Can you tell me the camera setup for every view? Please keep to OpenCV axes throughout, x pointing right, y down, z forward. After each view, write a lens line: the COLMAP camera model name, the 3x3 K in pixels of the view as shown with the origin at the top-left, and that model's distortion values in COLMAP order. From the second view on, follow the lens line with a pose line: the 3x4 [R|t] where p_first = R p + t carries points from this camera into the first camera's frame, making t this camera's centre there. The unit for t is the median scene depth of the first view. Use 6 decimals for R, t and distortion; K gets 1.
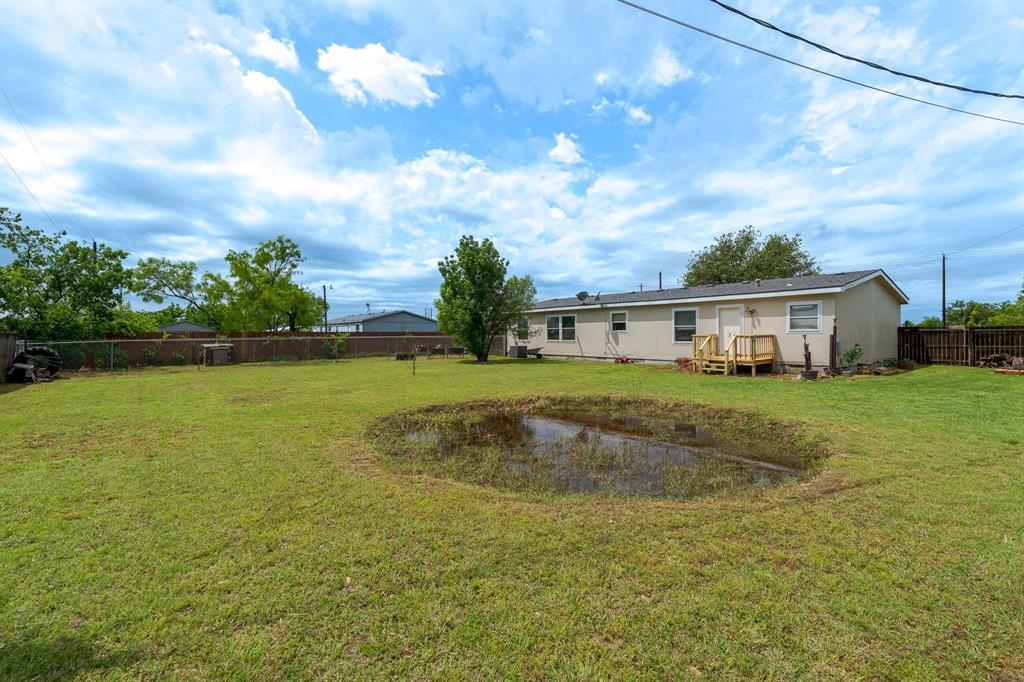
lens RADIAL K [[472.4, 0, 526.6], [0, 472.4, 324.4], [0, 0, 1]] dist [0.002950, 0.001730]
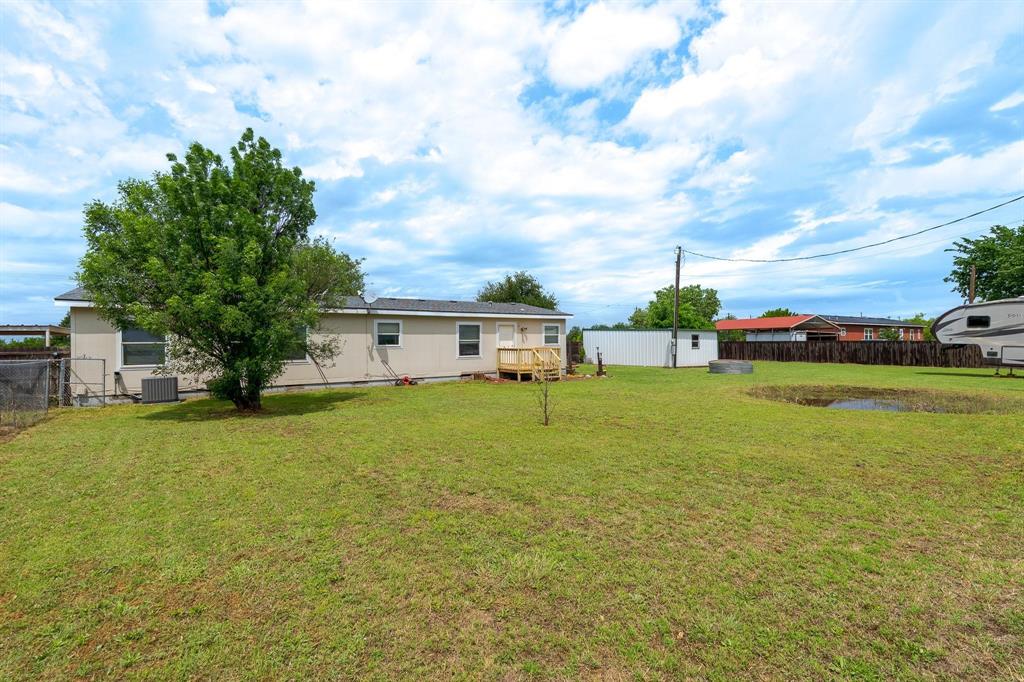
lens RADIAL K [[472.4, 0, 532.5], [0, 472.4, 350.4], [0, 0, 1]] dist [0.002950, 0.001730]
pose [[0.059185, -0.004795, 0.998236, -0.585123], [-0.002908, 0.999983, 0.004976, 0.017468], [-0.998243, -0.003198, 0.059170, 0.722671]]
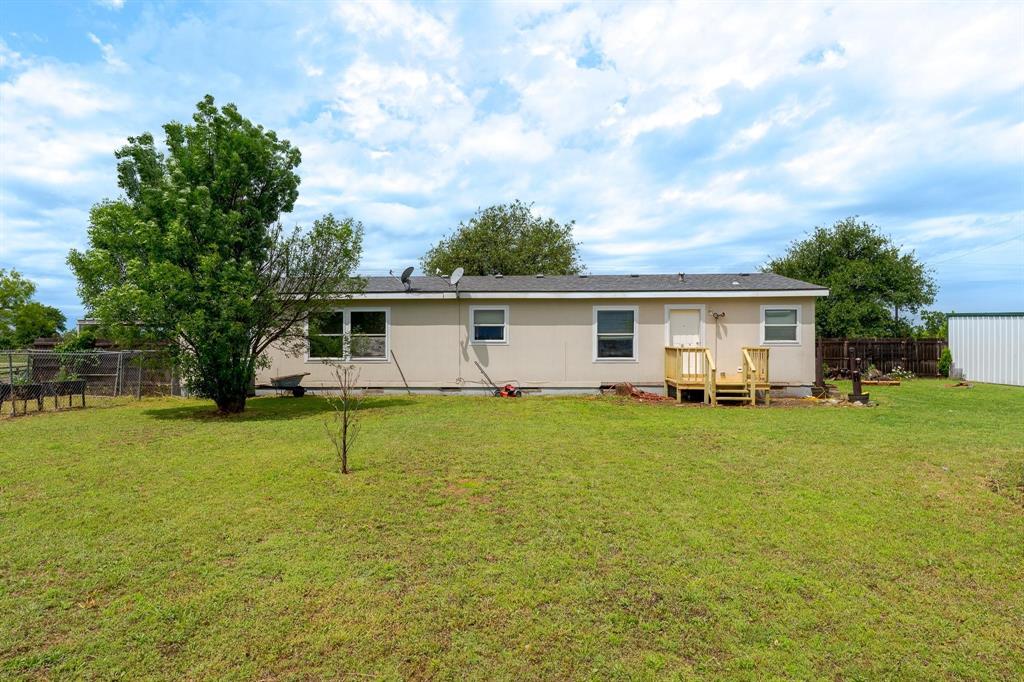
lens RADIAL K [[644.4, 0, 518.0], [0, 644.4, 349.8], [0, 0, 1]] dist [-0.002949, 0.001620]
pose [[0.658851, -0.000563, 0.752273, -0.376913], [-0.016398, 0.999751, 0.015110, 0.012488], [-0.752095, -0.022291, 0.658678, 0.461643]]
